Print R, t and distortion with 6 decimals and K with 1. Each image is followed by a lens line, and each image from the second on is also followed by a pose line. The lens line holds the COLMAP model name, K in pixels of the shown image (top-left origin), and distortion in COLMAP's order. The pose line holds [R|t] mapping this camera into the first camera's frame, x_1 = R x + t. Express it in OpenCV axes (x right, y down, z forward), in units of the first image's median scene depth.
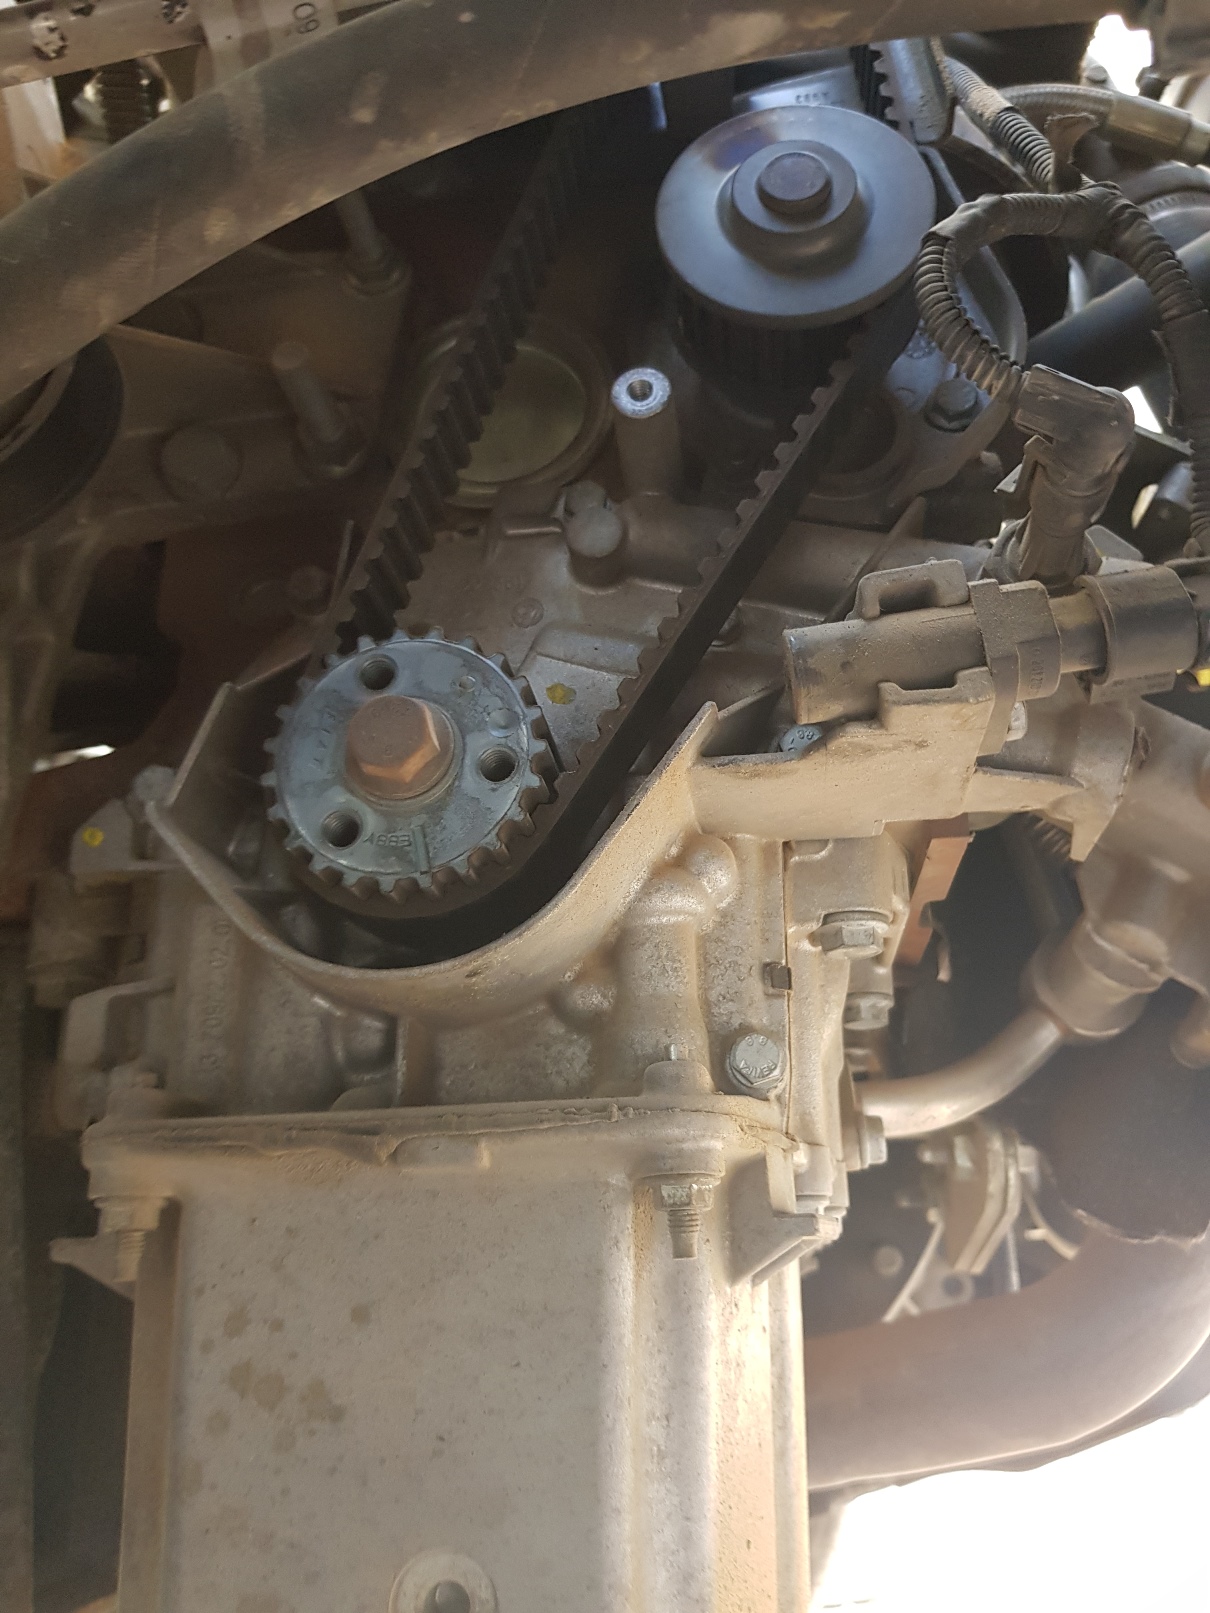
lens RADIAL K [[1308.2, 0, 618.8], [0, 1308.2, 803.5], [0, 0, 1]] dist [0.071663, -0.157392]
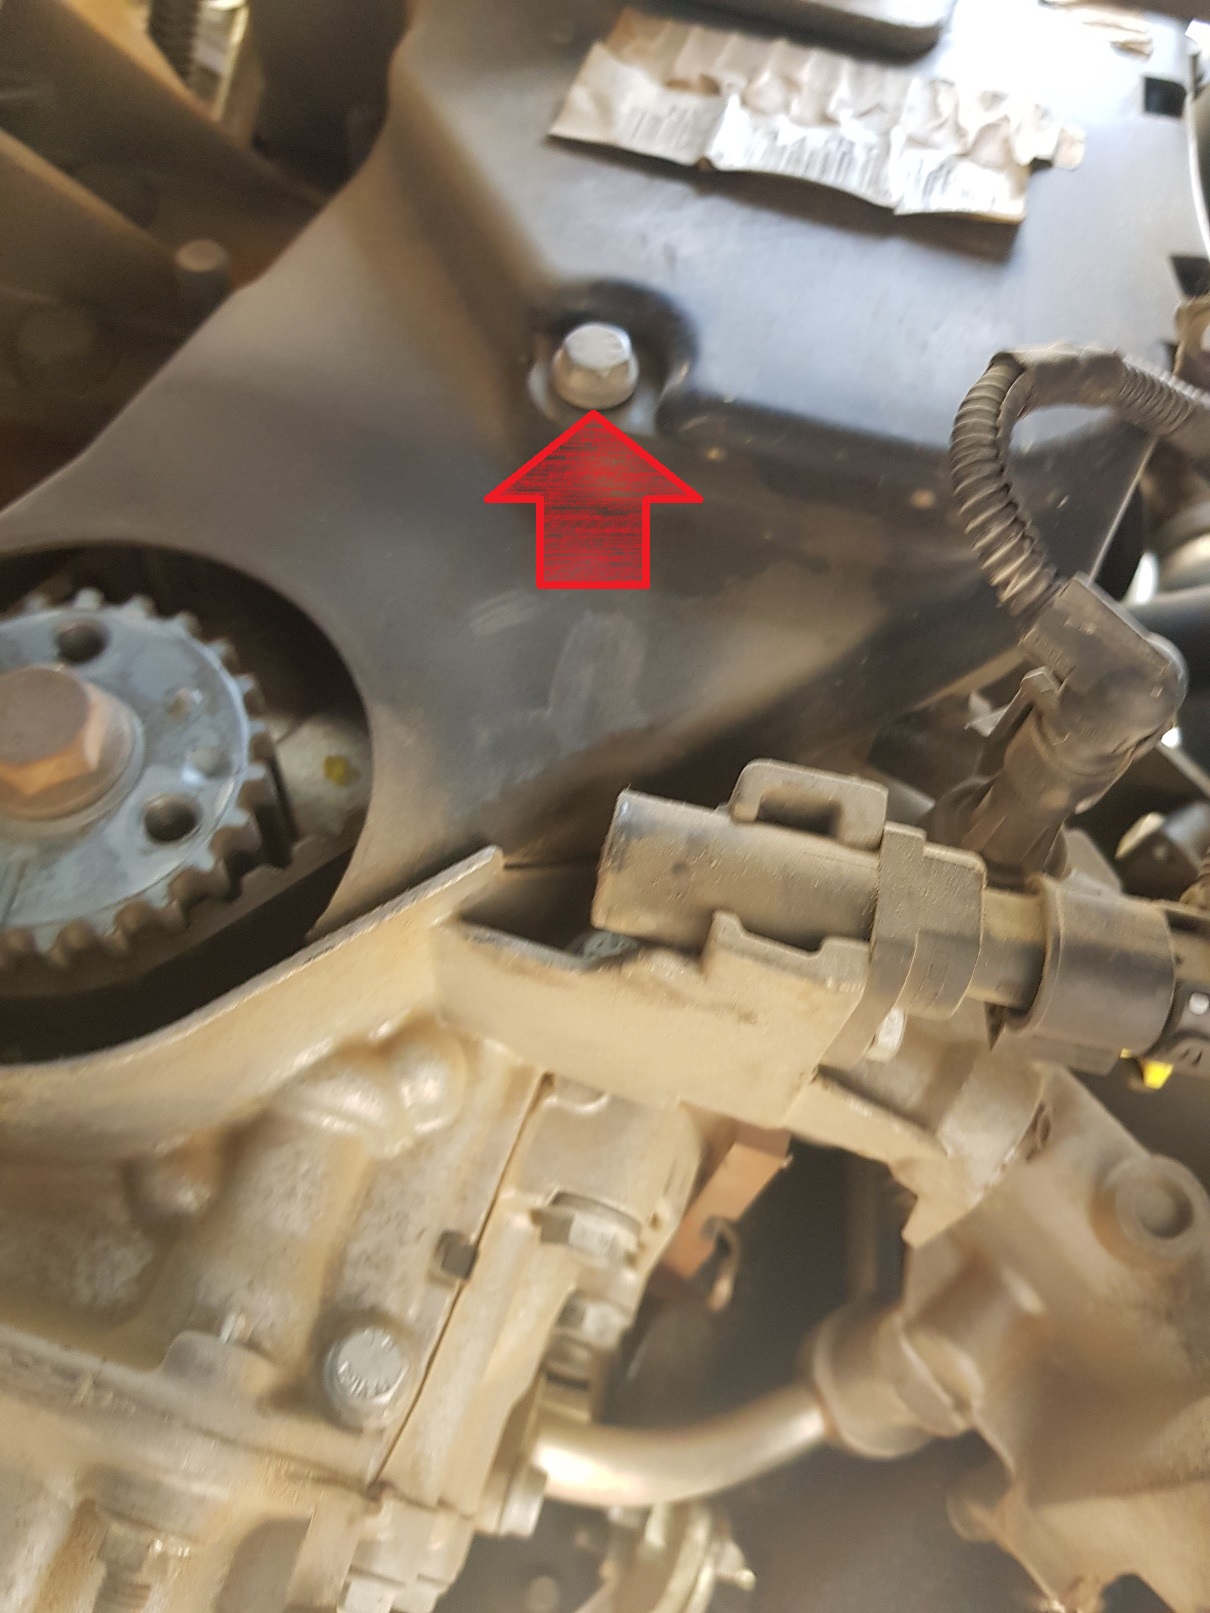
lens RADIAL K [[1361.7, 0, 605.0], [0, 1361.7, 806.5], [0, 0, 1]] dist [0.031764, -0.060954]
pose [[0.929693, 0.367792, 0.020013, 0.099002], [-0.362933, 0.923974, -0.120627, -0.031711], [-0.062857, 0.104882, 0.992496, 0.265025]]
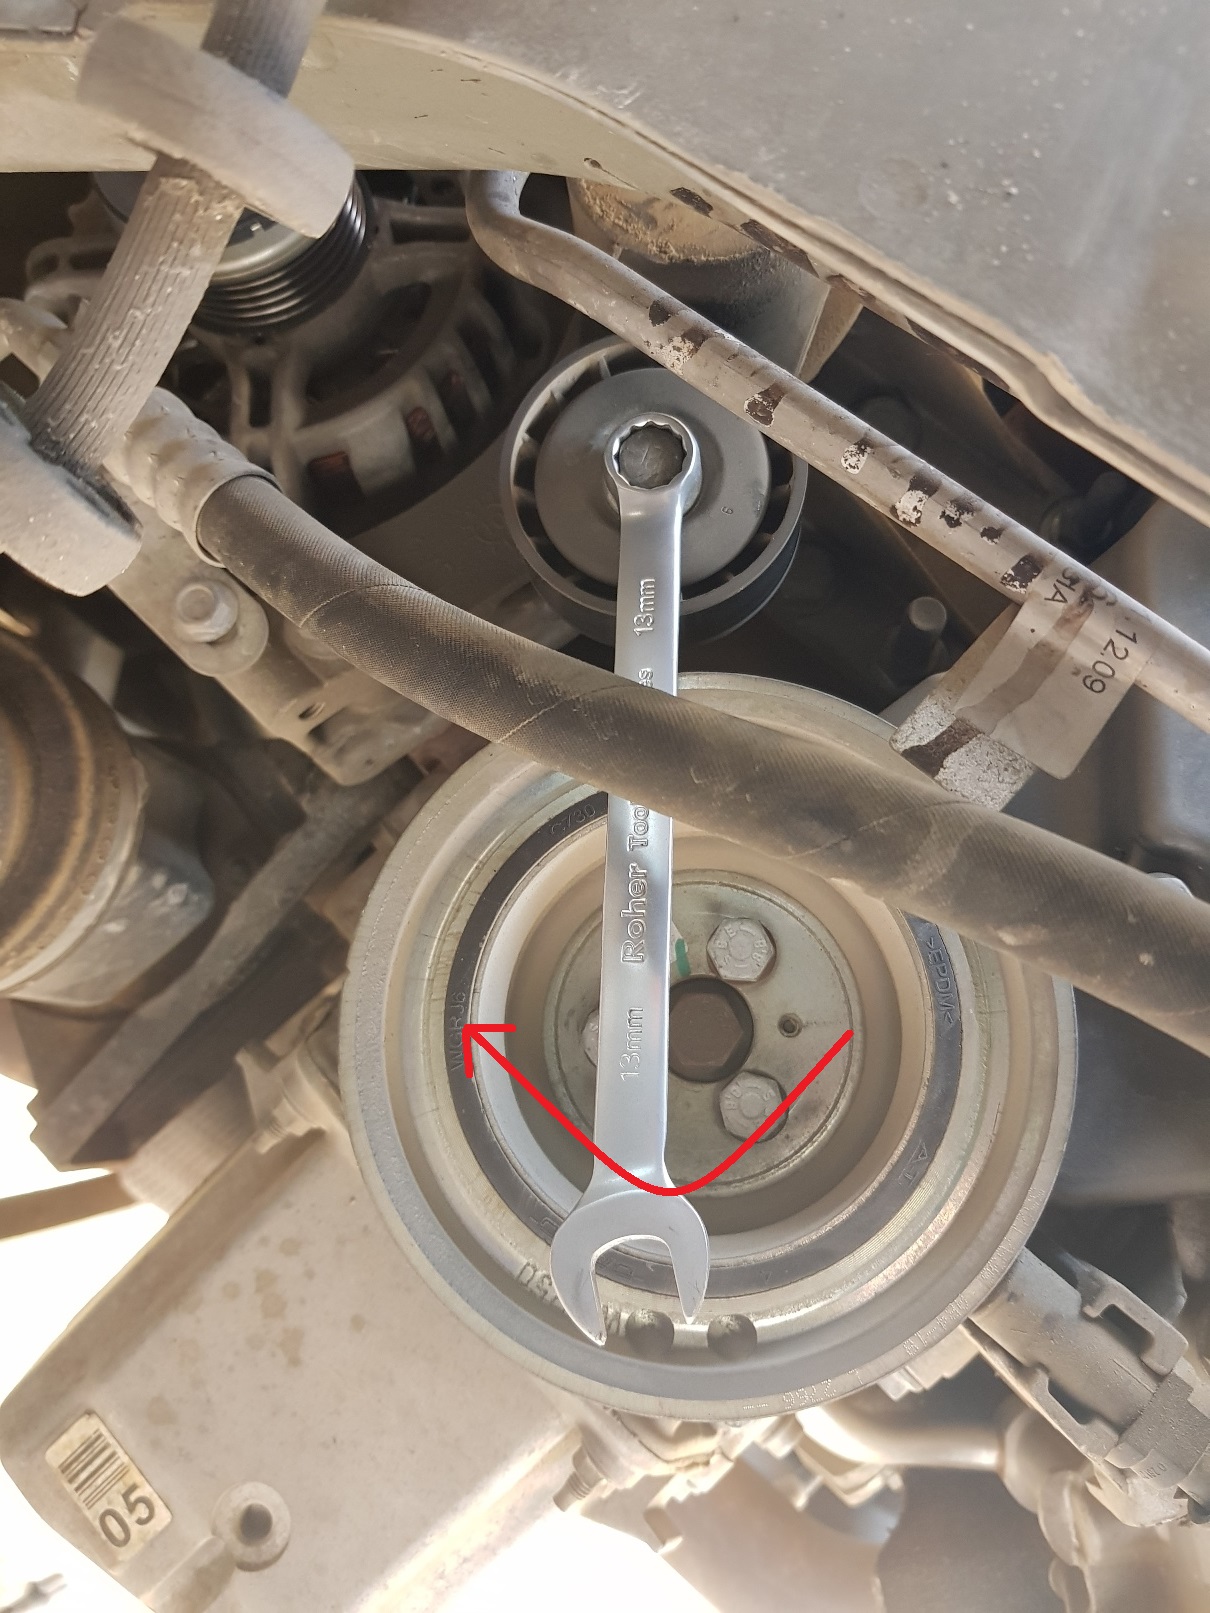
lens RADIAL K [[1299.2, 0, 605.0], [0, 1299.2, 806.5], [0, 0, 1]] dist [0.049763, -0.111182]
pose [[0.673236, 0.729792, -0.118983, -0.220812], [-0.686226, 0.676587, 0.267066, -0.392246], [0.275405, -0.098149, 0.956305, -0.070844]]
